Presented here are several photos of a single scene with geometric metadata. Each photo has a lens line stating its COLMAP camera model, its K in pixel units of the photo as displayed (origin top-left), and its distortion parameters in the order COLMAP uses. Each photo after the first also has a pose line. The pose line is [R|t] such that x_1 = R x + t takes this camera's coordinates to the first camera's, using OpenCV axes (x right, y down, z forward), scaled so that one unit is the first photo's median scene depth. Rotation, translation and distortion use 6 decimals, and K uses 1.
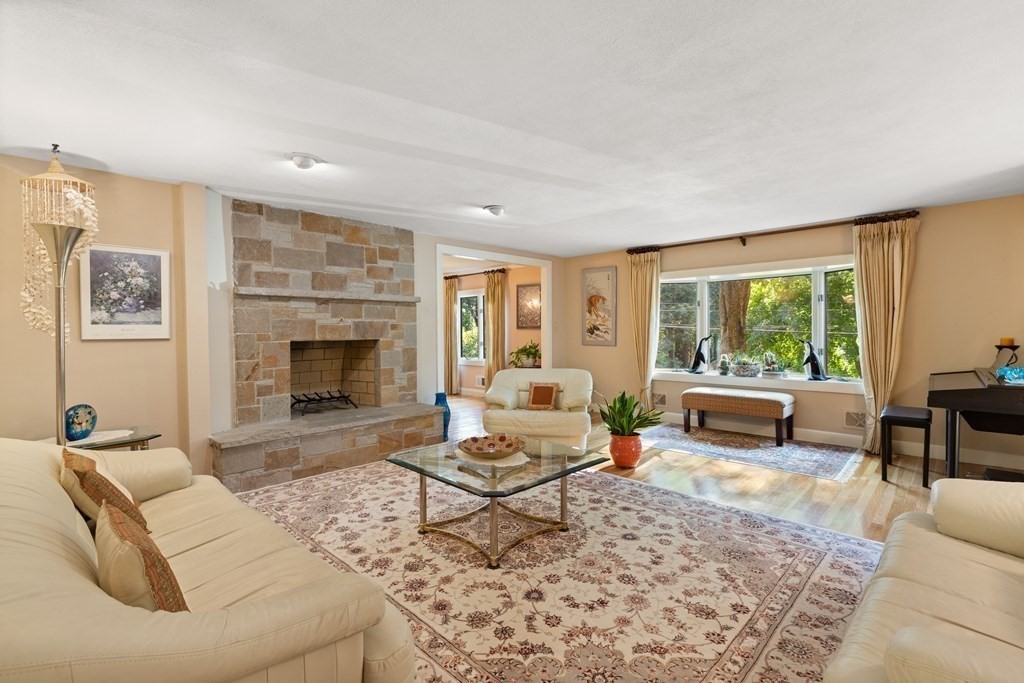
lens RADIAL K [[461.1, 0, 513.3], [0, 461.1, 338.7], [0, 0, 1]] dist [0.002282, 0.000281]
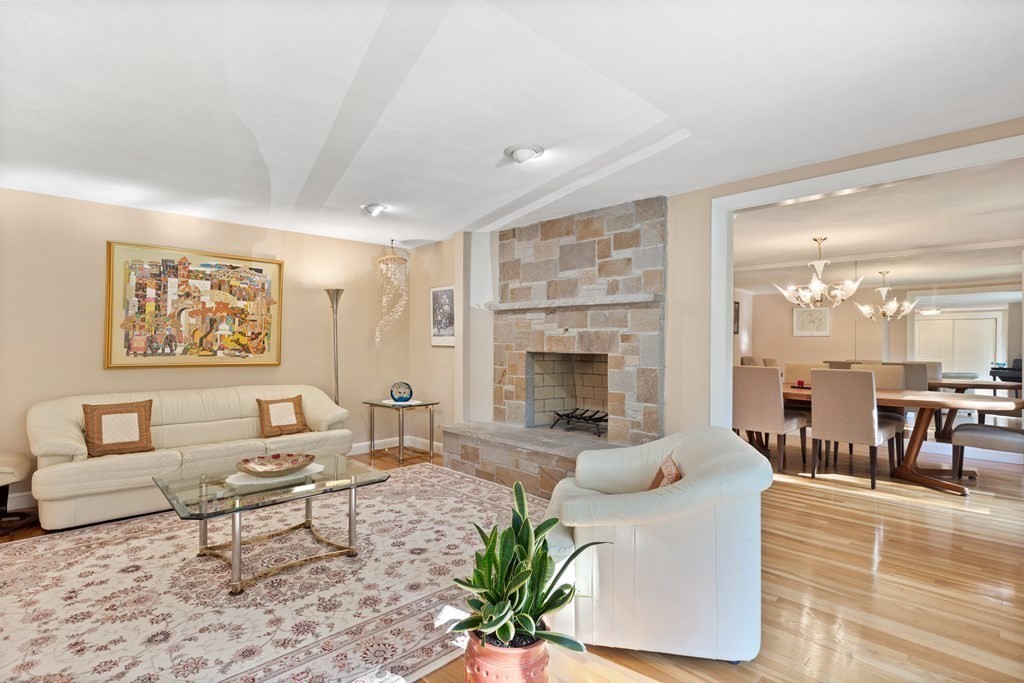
lens RADIAL K [[496.3, 0, 507.9], [0, 496.3, 340.7], [0, 0, 1]] dist [-0.002447, 0.000583]
pose [[-0.033317, 0.007591, -0.999416, 0.654255], [-0.023766, 0.999682, 0.008385, -0.028881], [0.999162, 0.024032, -0.033126, 1.024958]]
